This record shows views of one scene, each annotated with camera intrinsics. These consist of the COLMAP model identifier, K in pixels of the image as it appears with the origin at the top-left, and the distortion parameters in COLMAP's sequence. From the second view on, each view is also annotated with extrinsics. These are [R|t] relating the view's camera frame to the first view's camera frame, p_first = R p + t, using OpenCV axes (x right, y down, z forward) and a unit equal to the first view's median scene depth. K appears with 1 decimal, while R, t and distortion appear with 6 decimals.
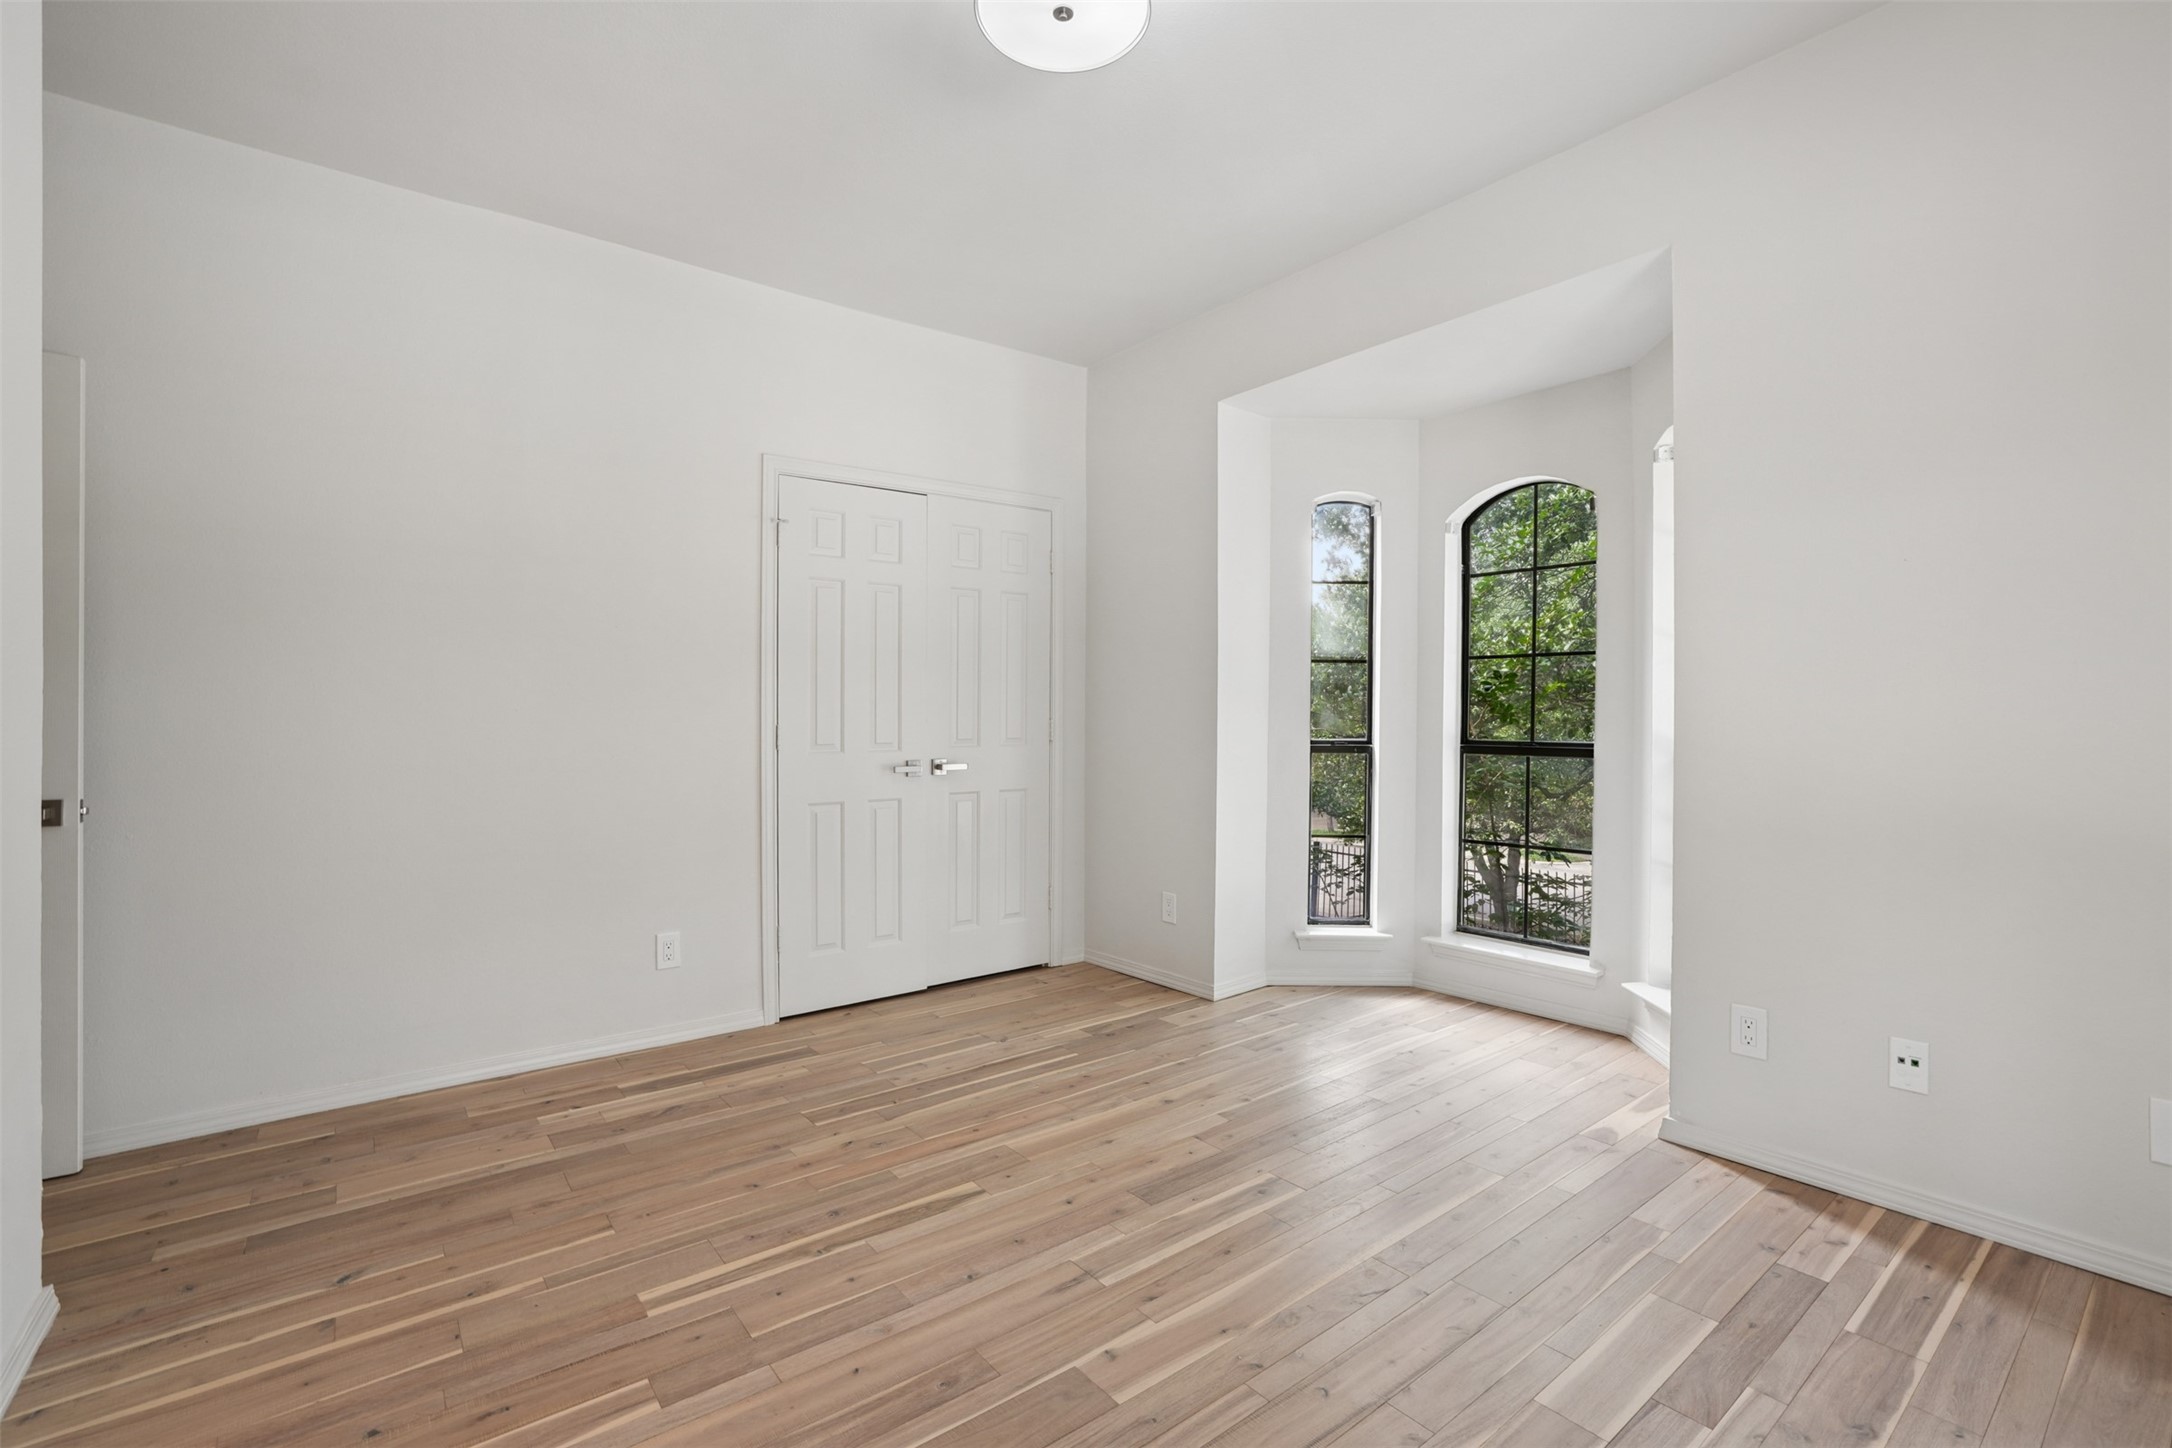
lens RADIAL K [[966.5, 0, 1126.9], [0, 966.5, 723.9], [0, 0, 1]] dist [-0.031736, 0.011545]
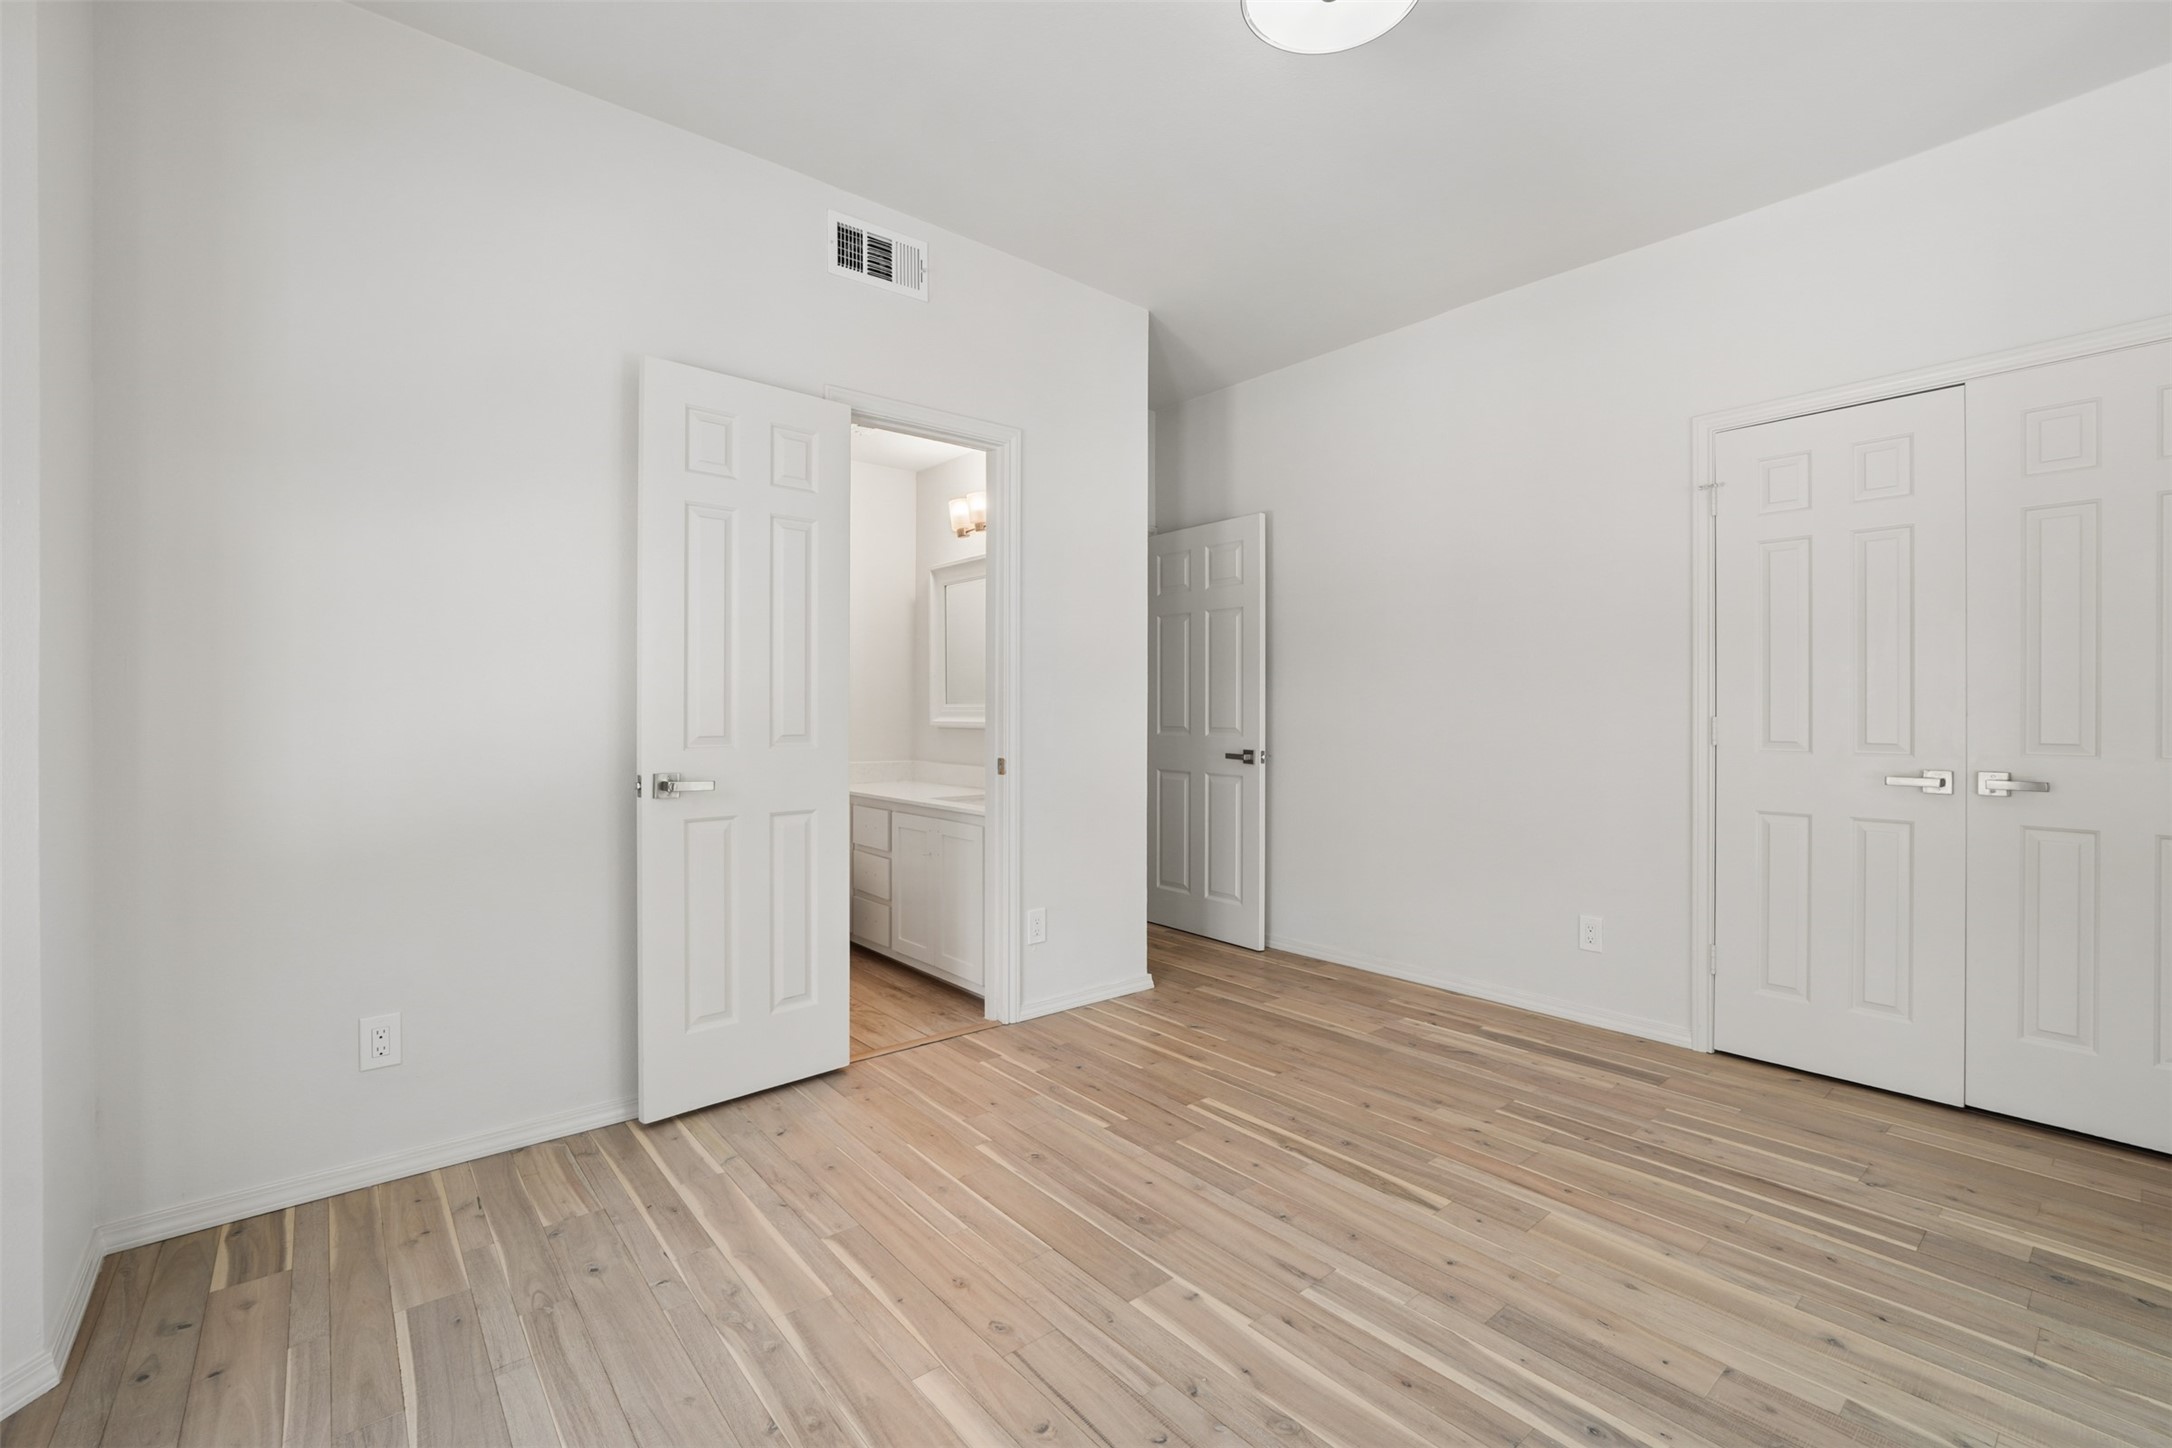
lens RADIAL K [[966.5, 0, 1083.1], [0, 966.5, 708.8], [0, 0, 1]] dist [-0.031736, 0.011545]
pose [[-0.003063, 0.002307, -0.999993, 0.729741], [-0.005394, 0.999983, 0.002323, -0.007991], [0.999981, 0.005401, -0.003050, 0.595798]]
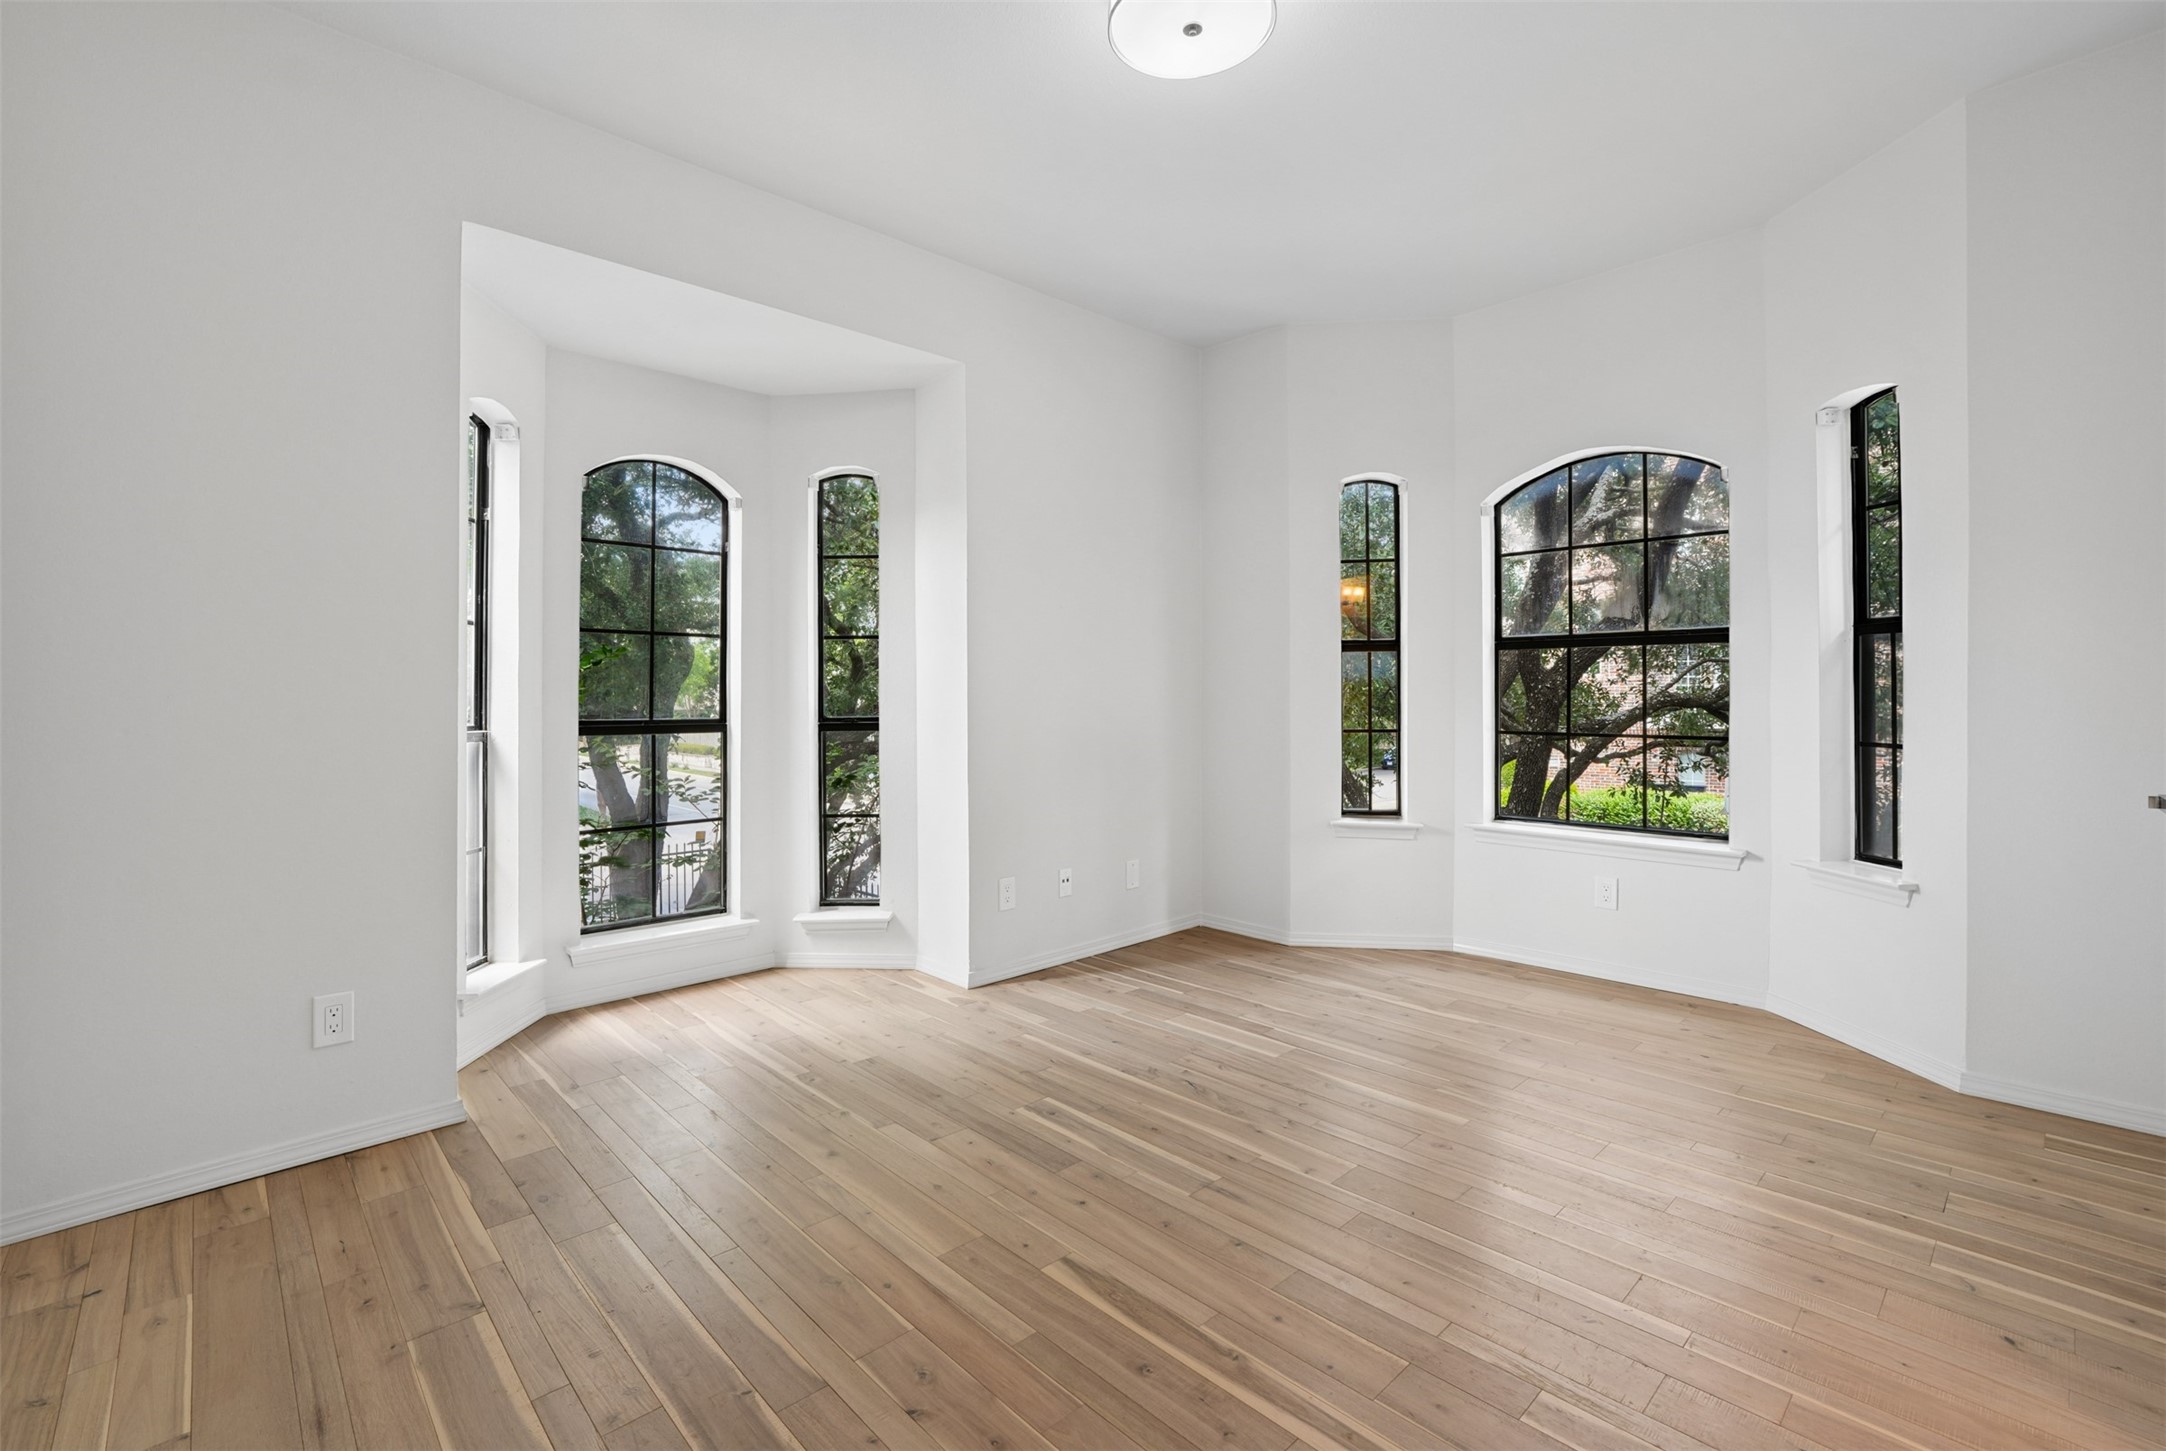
lens RADIAL K [[928.0, 0, 1095.5], [0, 928.0, 702.6], [0, 0, 1]] dist [-0.012533, 0.000541]
pose [[-0.068849, -0.001431, 0.997626, -0.866234], [0.006962, 0.999974, 0.001915, 0.005778], [-0.997603, 0.007077, -0.068837, 0.938712]]
